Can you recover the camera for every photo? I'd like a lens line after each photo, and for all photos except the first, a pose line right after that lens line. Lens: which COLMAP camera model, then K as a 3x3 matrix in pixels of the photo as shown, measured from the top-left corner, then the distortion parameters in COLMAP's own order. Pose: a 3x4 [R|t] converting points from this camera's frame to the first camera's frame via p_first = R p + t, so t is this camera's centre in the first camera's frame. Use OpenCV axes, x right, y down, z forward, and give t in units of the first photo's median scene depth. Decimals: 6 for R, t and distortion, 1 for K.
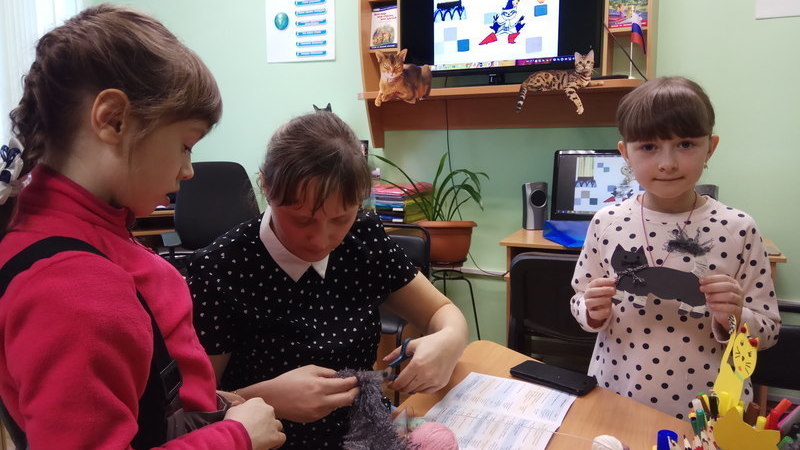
lens RADIAL K [[606.6, 0, 391.8], [0, 606.6, 228.5], [0, 0, 1]] dist [0.026873, -0.027703]
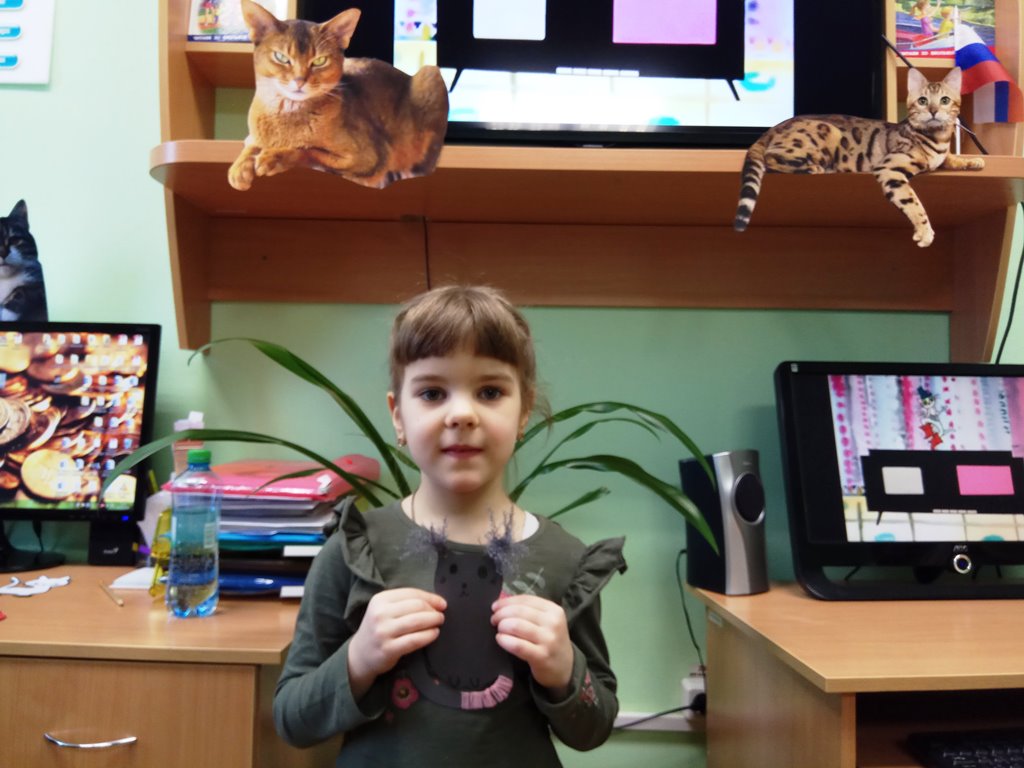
lens RADIAL K [[785.1, 0, 503.5], [0, 785.1, 382.4], [0, 0, 1]] dist [0.050735, -0.077825]
pose [[0.874993, 0.040497, 0.482438, -0.095463], [0.048633, 0.984103, -0.170812, -0.044324], [-0.481686, 0.172921, 0.859114, 0.672231]]
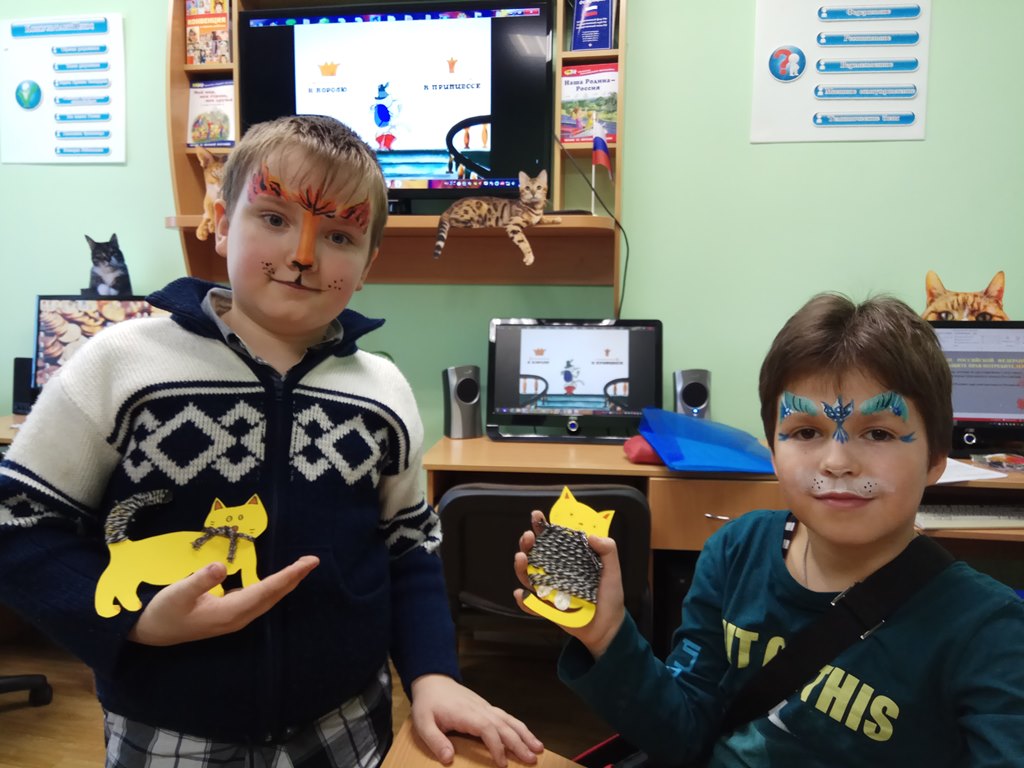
lens RADIAL K [[785.1, 0, 516.3], [0, 785.1, 379.8], [0, 0, 1]] dist [0.050735, -0.077825]
pose [[0.941309, -0.014613, 0.337229, 0.004119], [0.029933, 0.998740, -0.040274, -0.025225], [-0.336215, 0.048004, 0.940561, 0.181616]]
